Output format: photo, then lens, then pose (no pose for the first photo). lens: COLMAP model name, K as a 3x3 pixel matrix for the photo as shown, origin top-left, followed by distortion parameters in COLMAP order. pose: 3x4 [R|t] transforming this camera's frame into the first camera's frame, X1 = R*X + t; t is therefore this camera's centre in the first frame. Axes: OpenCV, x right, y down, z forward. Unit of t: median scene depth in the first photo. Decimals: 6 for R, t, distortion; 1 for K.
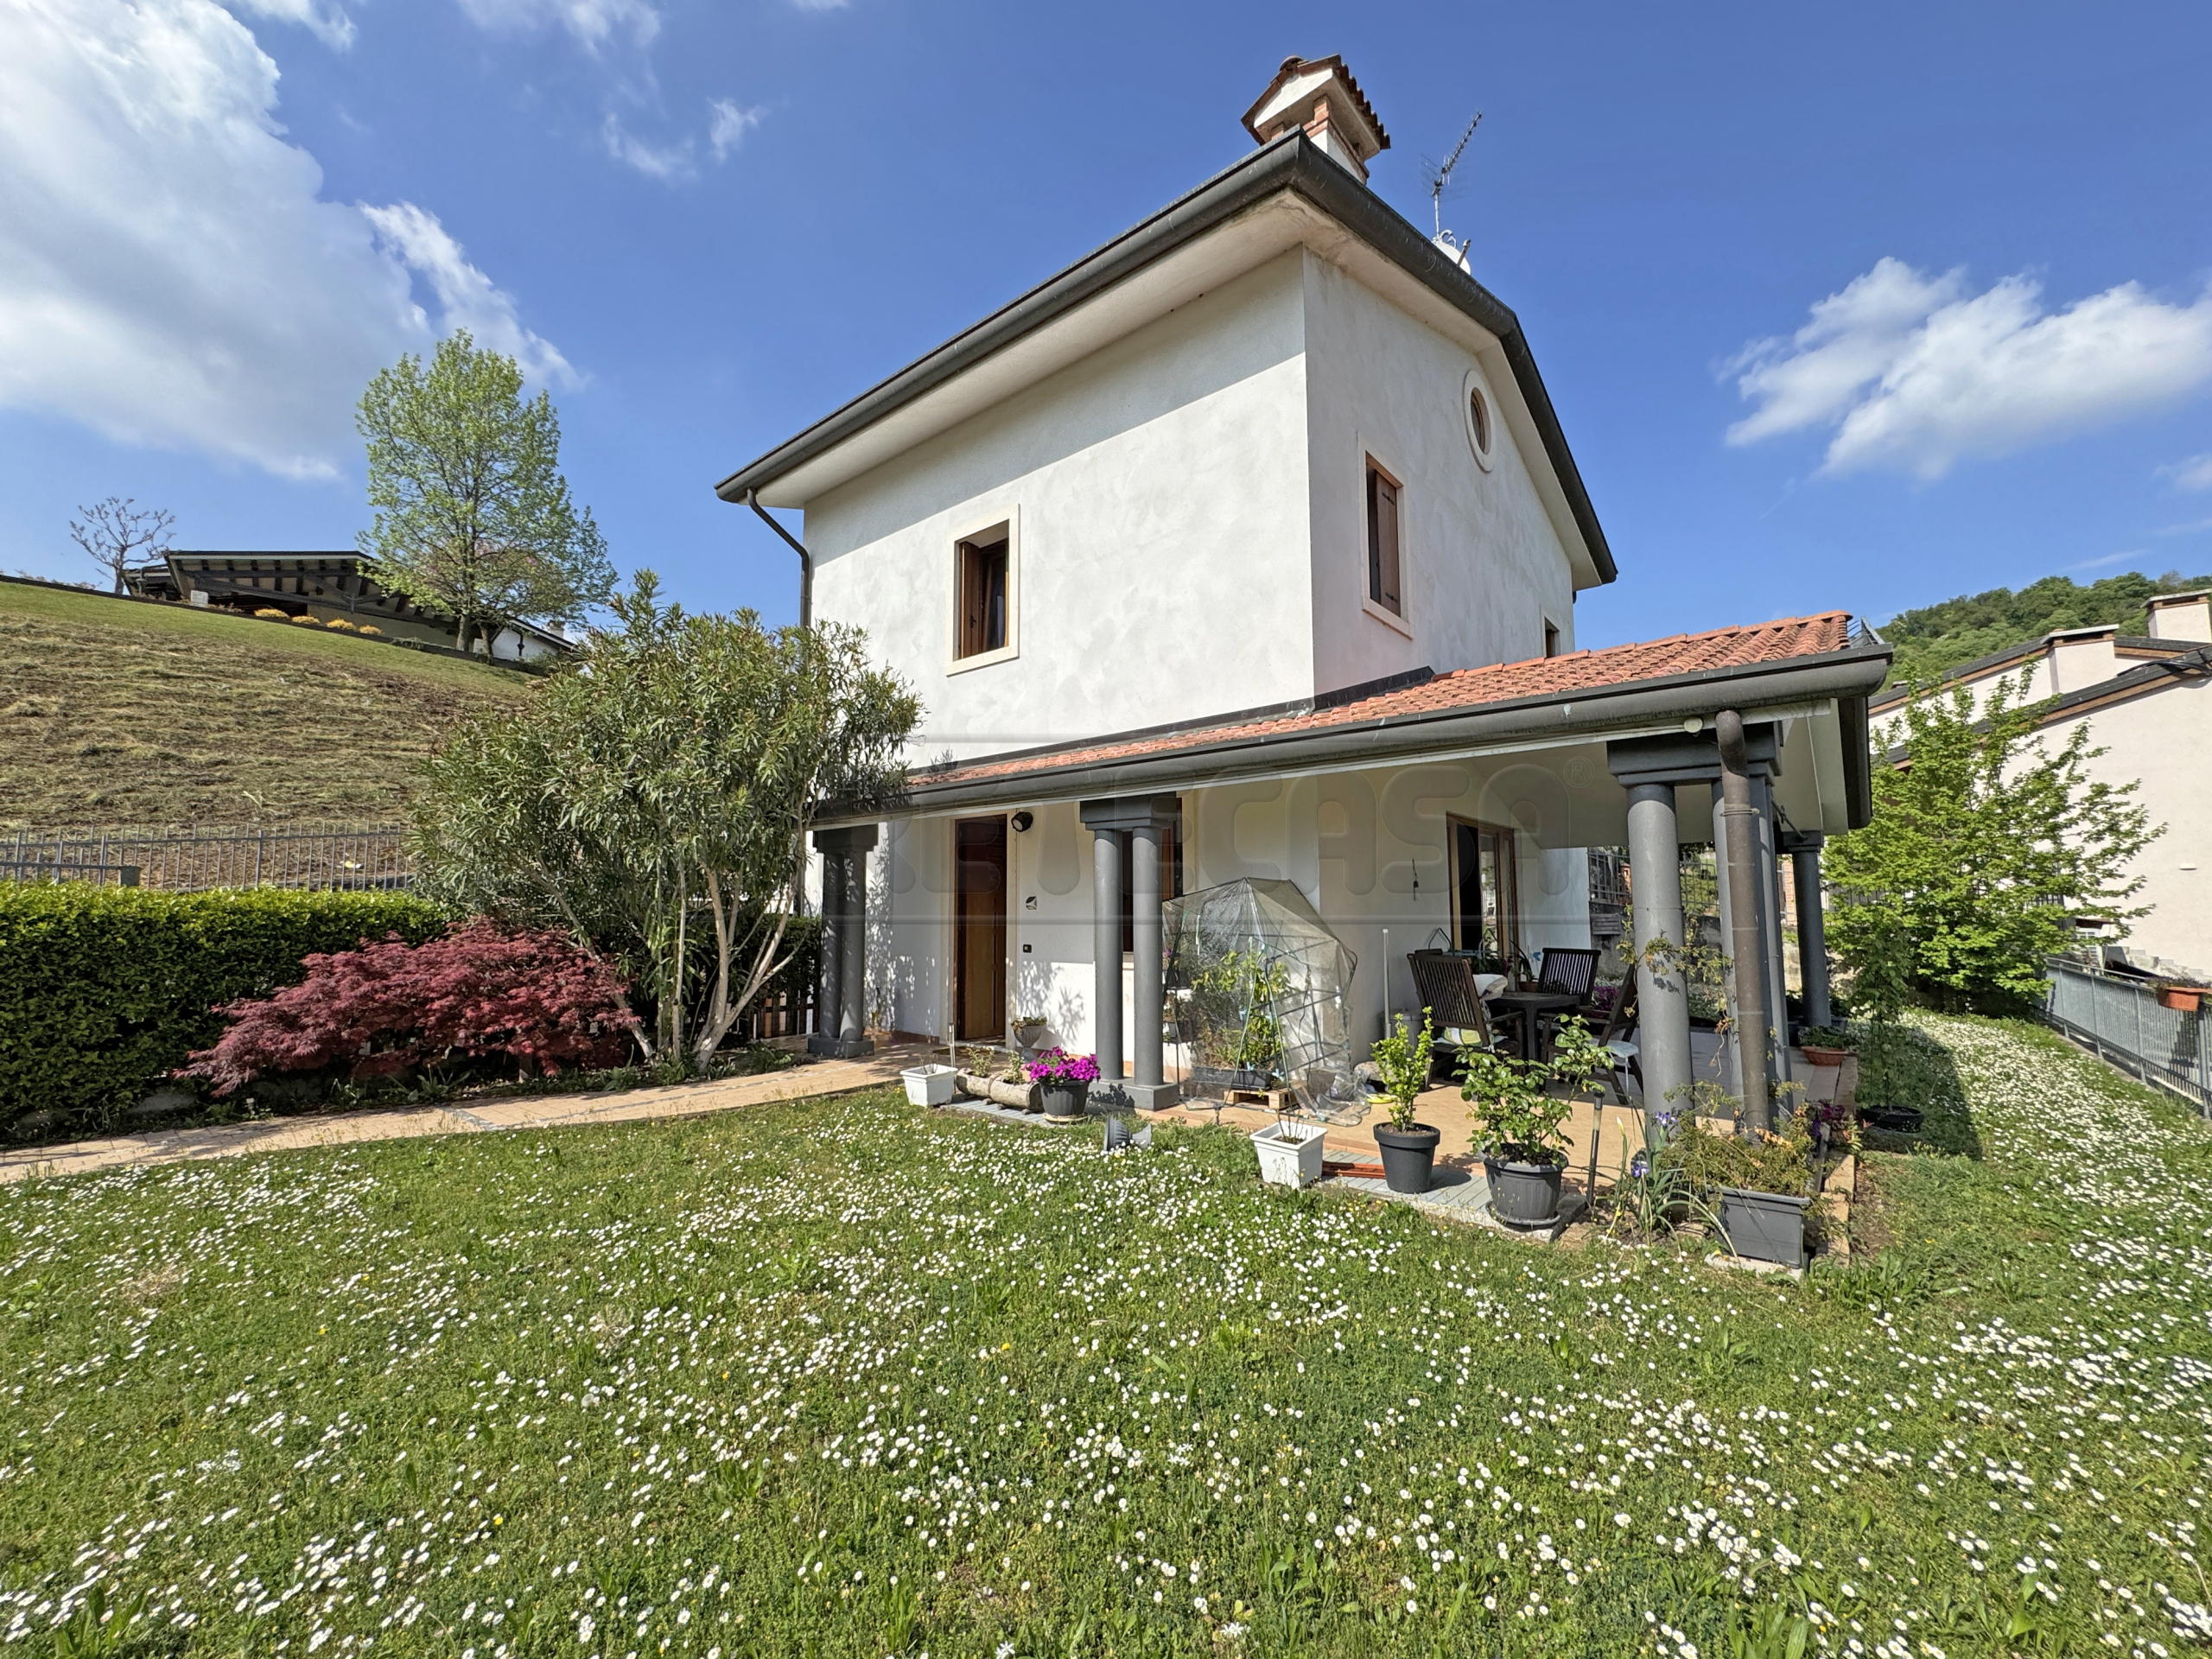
lens RADIAL K [[902.9, 0, 1100.0], [0, 902.9, 833.9], [0, 0, 1]] dist [0.002019, 0.000371]
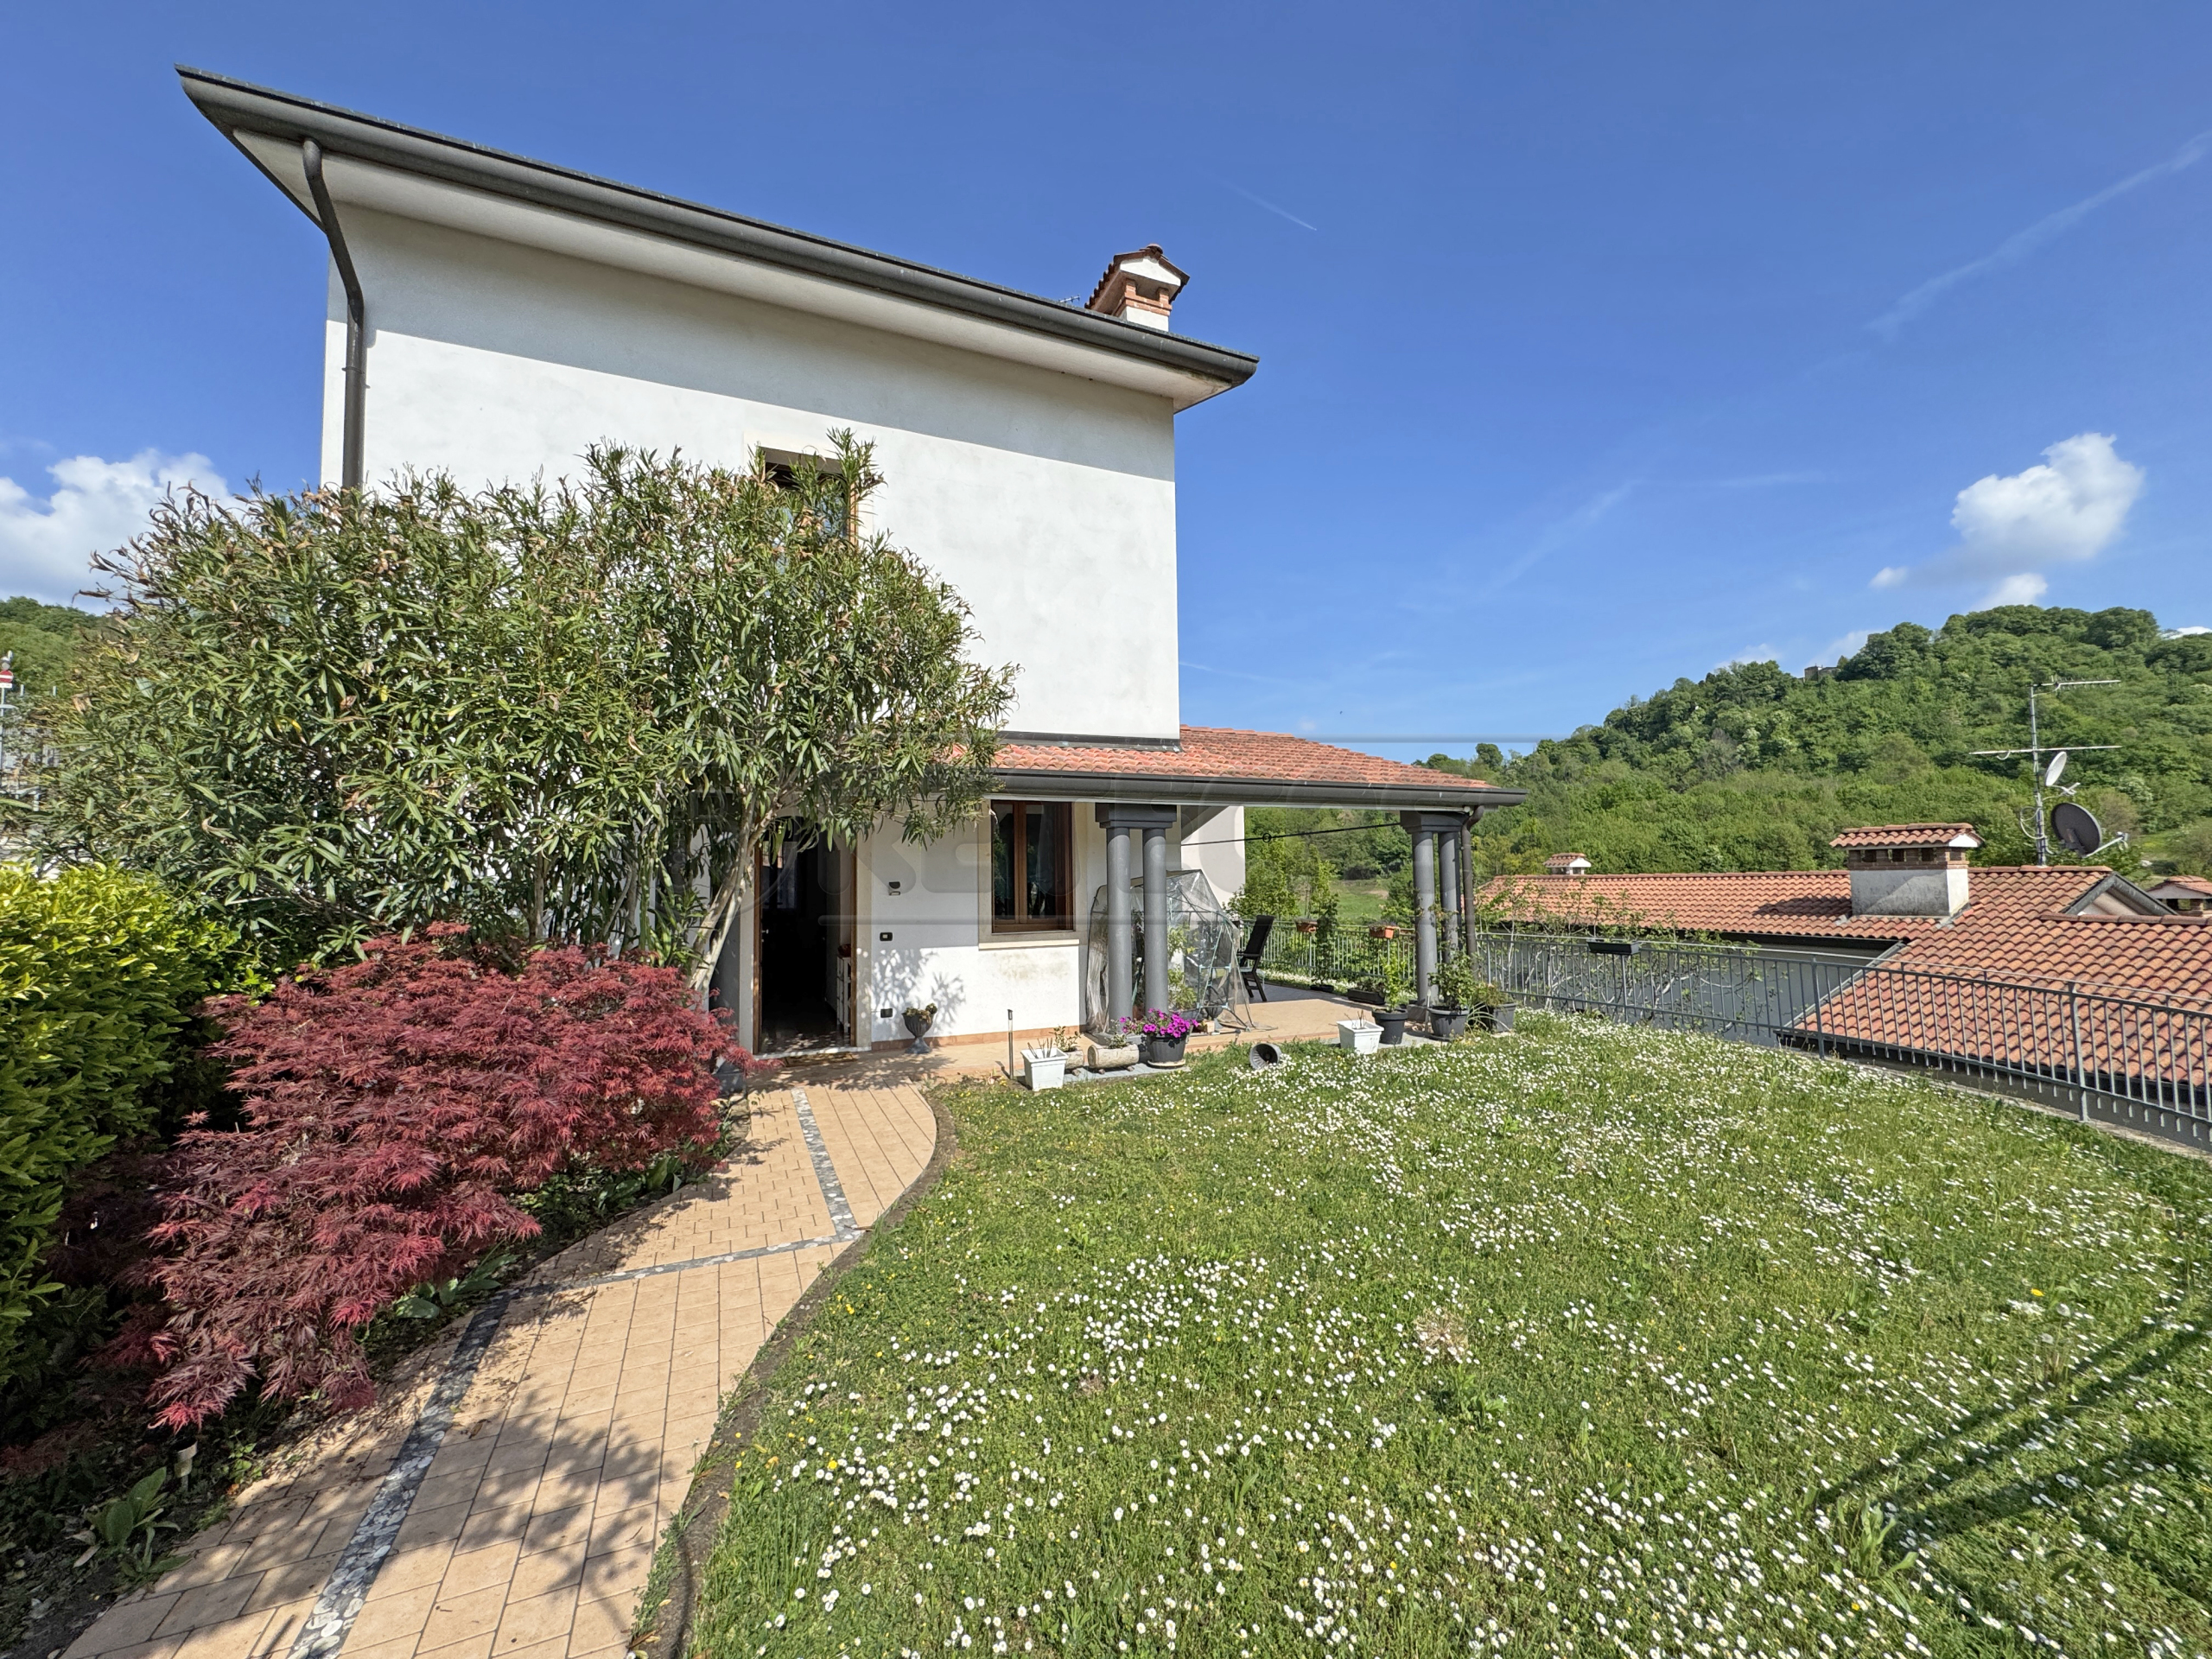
lens RADIAL K [[902.9, 0, 1117.8], [0, 902.9, 835.5], [0, 0, 1]] dist [0.002019, 0.000371]
pose [[0.429230, 0.045338, 0.902056, -0.958465], [-0.066939, 0.997589, -0.018288, 0.026052], [-0.900711, -0.052533, 0.431230, 0.438152]]
